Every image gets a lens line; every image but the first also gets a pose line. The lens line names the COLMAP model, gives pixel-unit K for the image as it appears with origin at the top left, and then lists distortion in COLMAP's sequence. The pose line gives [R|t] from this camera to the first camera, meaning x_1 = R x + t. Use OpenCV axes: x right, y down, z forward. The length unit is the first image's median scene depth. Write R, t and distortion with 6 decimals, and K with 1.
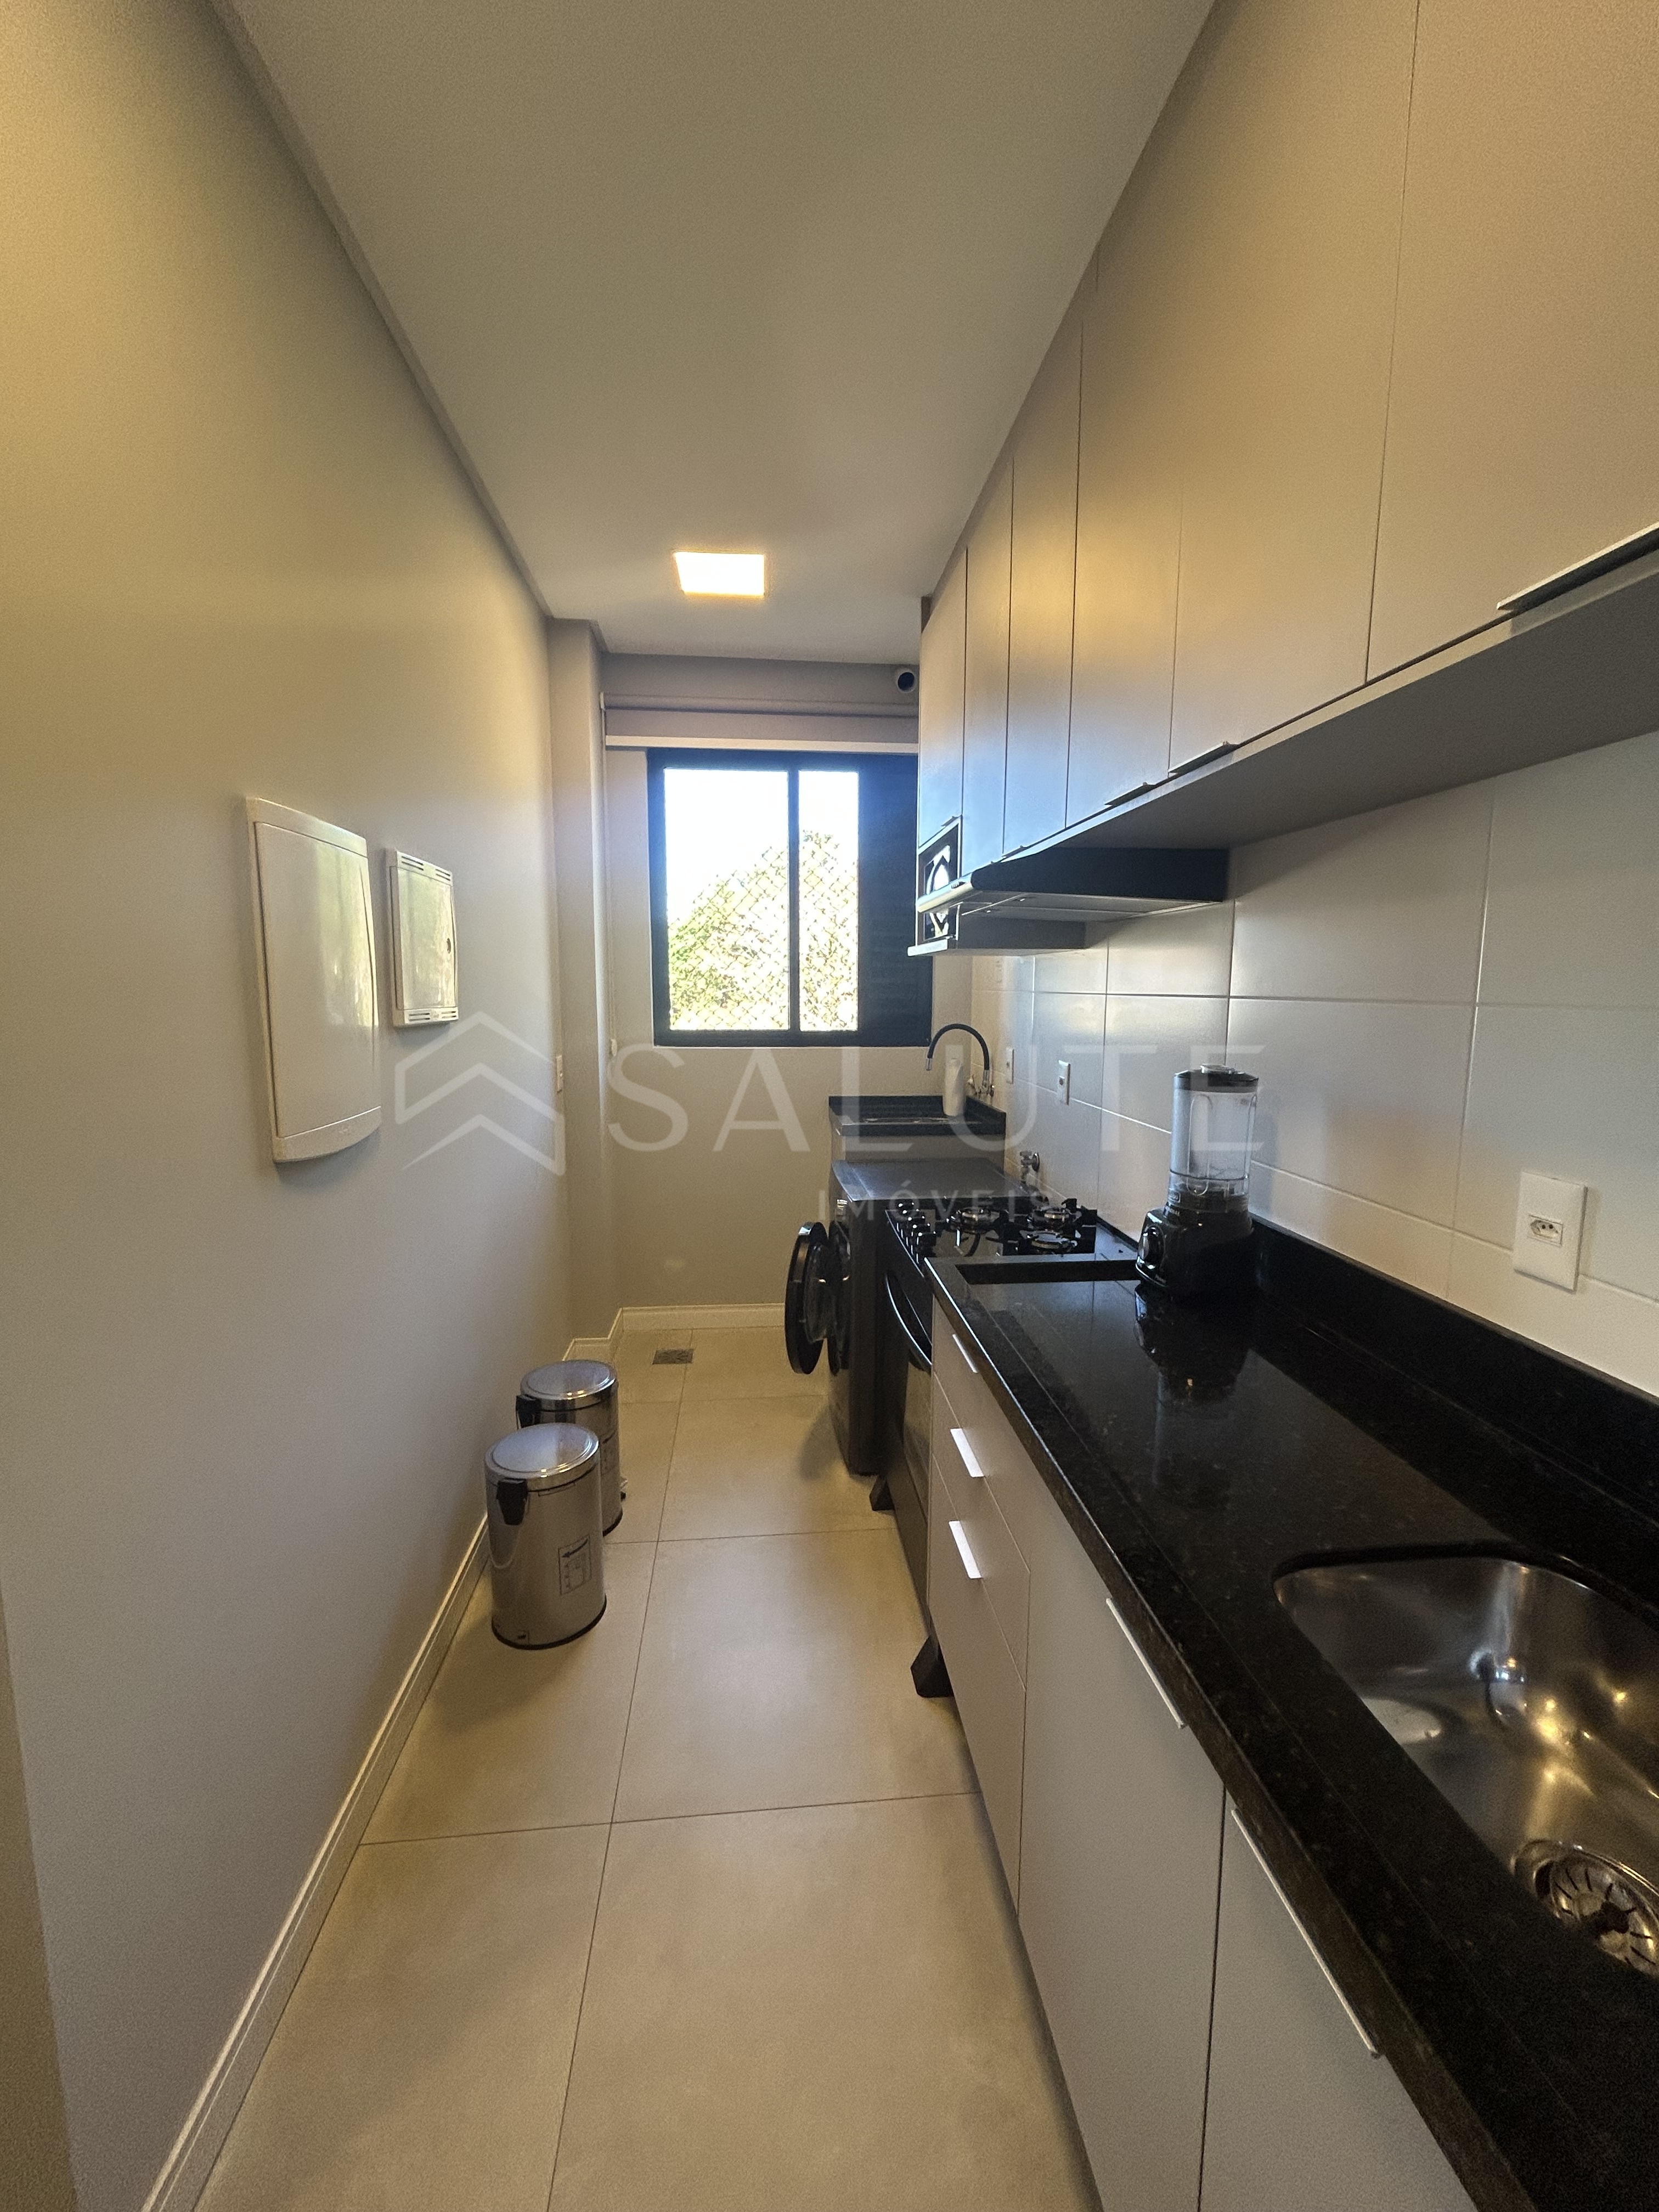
lens RADIAL K [[897.3, 0, 832.8], [0, 897.3, 1104.2], [0, 0, 1]] dist [-0.002384, -0.000123]
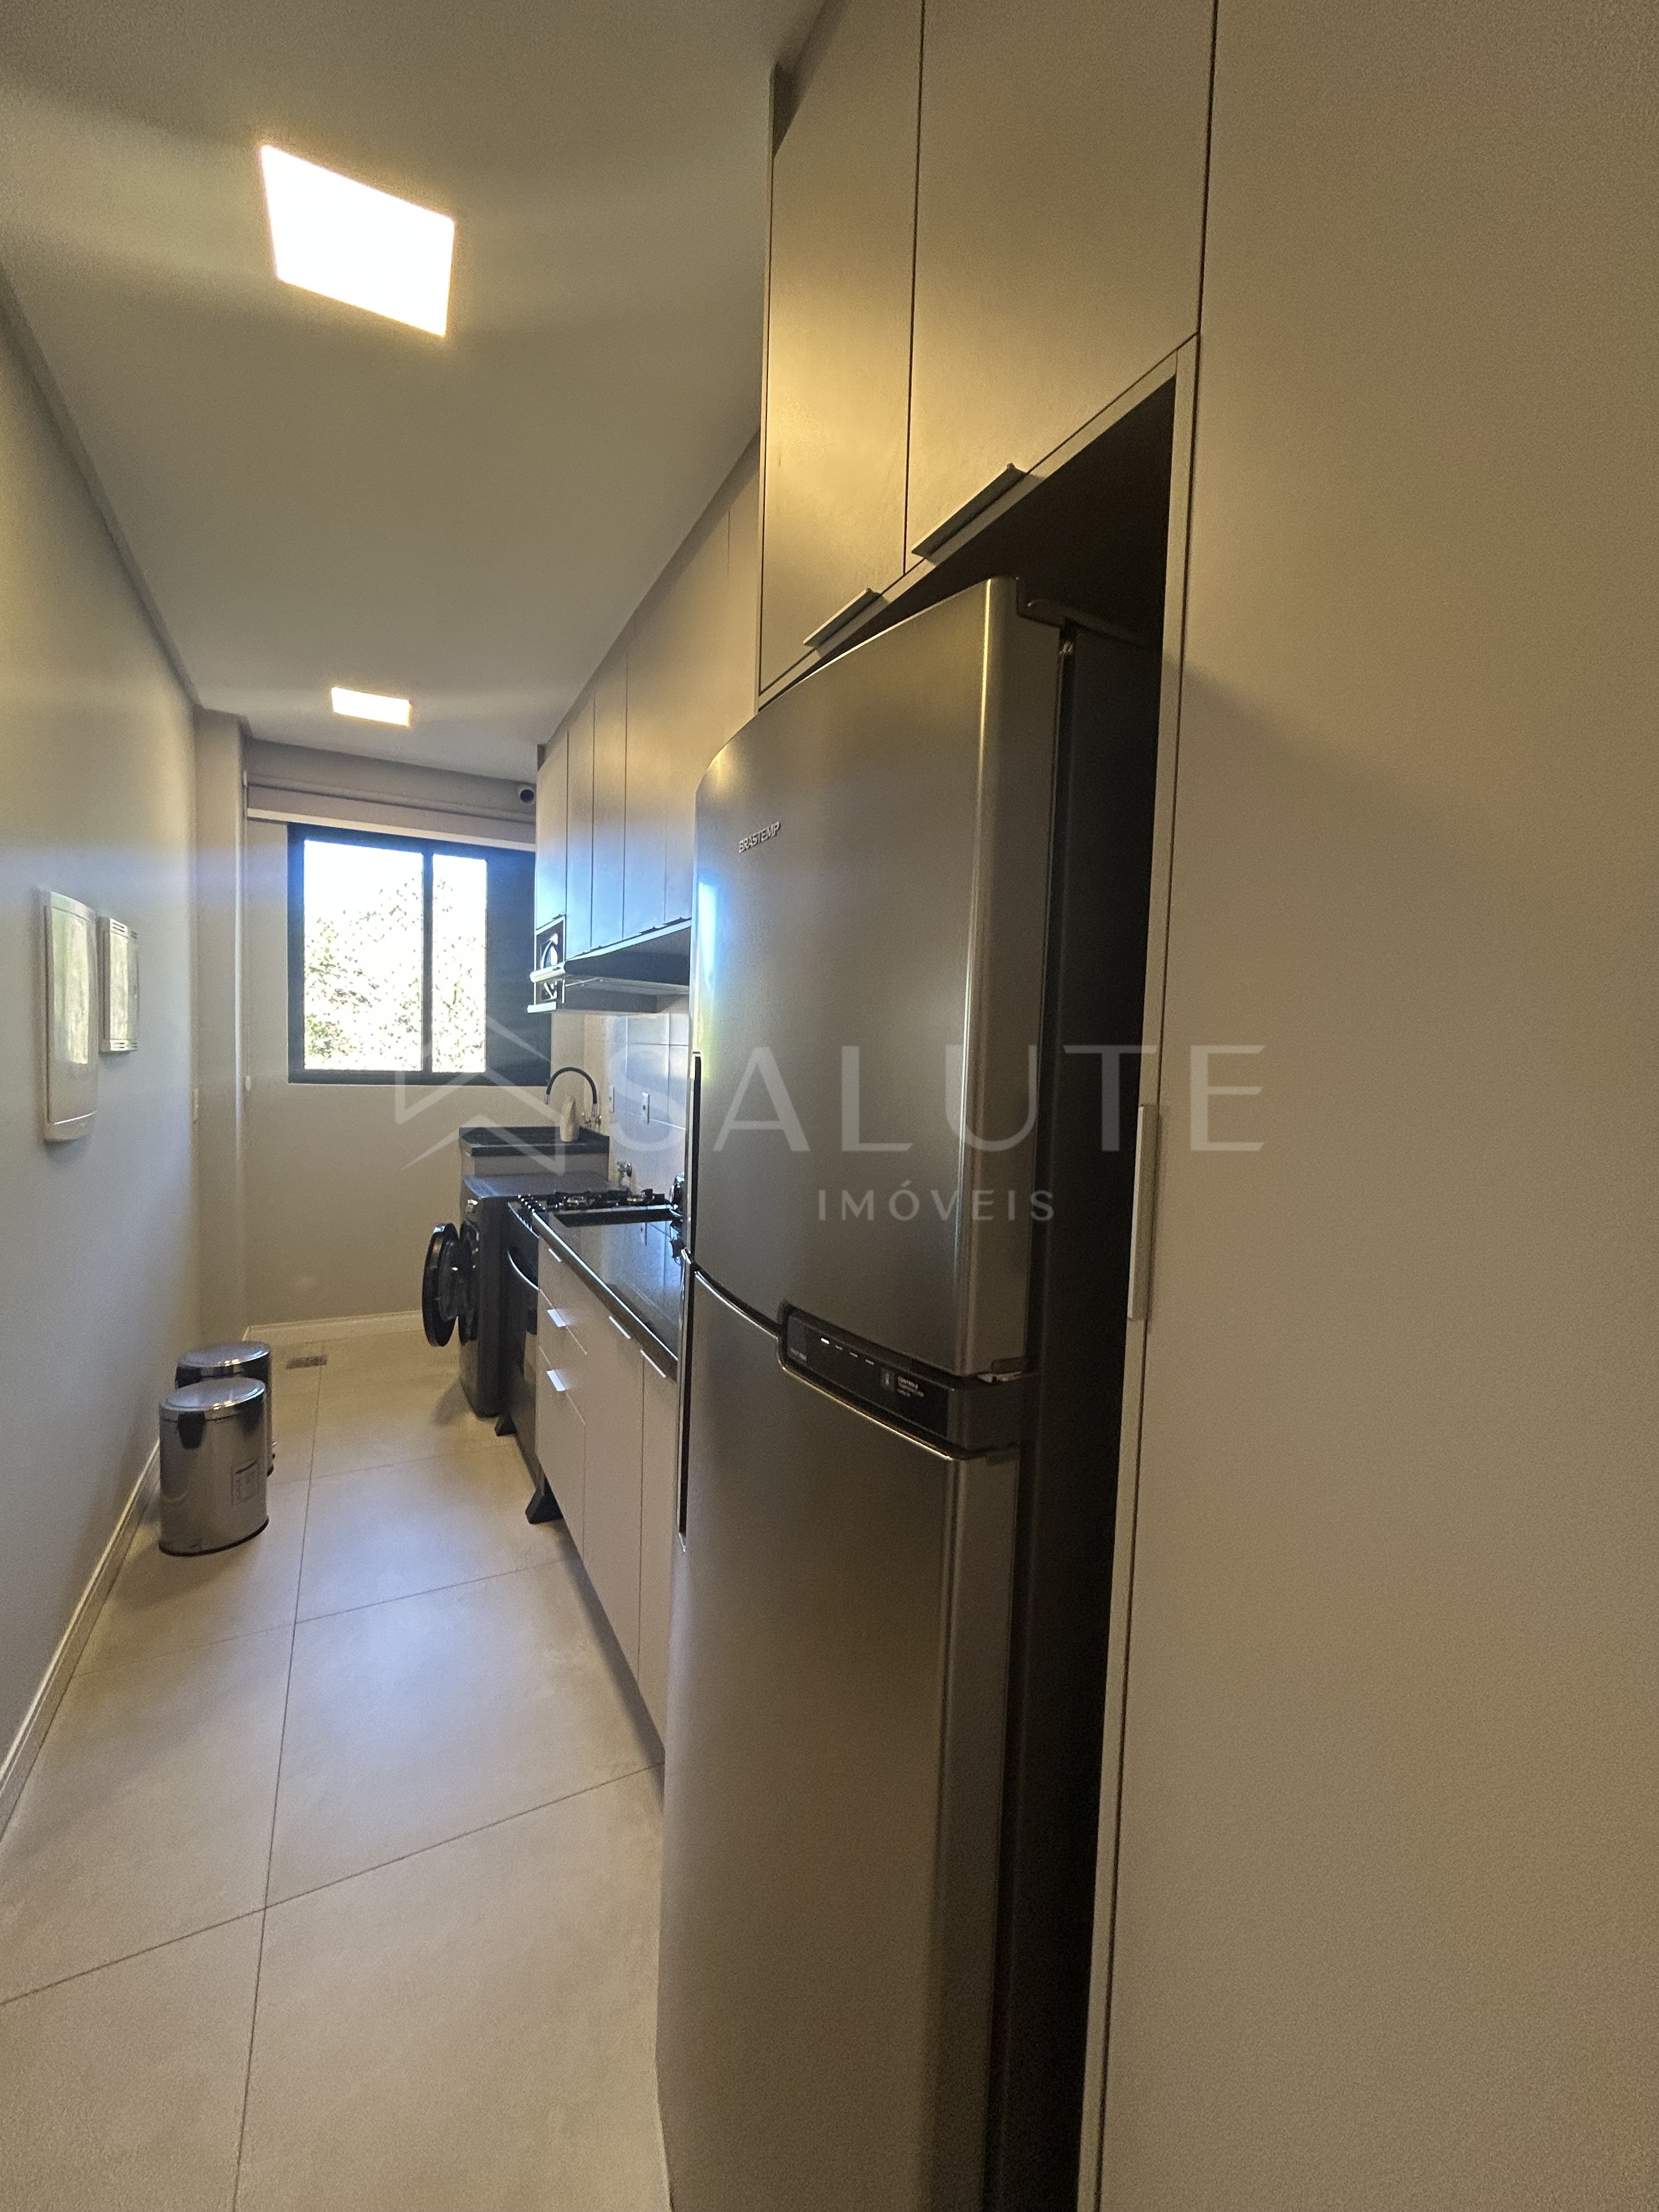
lens RADIAL K [[897.3, 0, 840.6], [0, 897.3, 1097.2], [0, 0, 1]] dist [-0.002384, -0.000123]
pose [[0.919185, 0.003401, 0.393811, -0.009938], [0.024524, 0.997528, -0.065854, 0.053969], [-0.393061, 0.070190, 0.916829, -0.362403]]
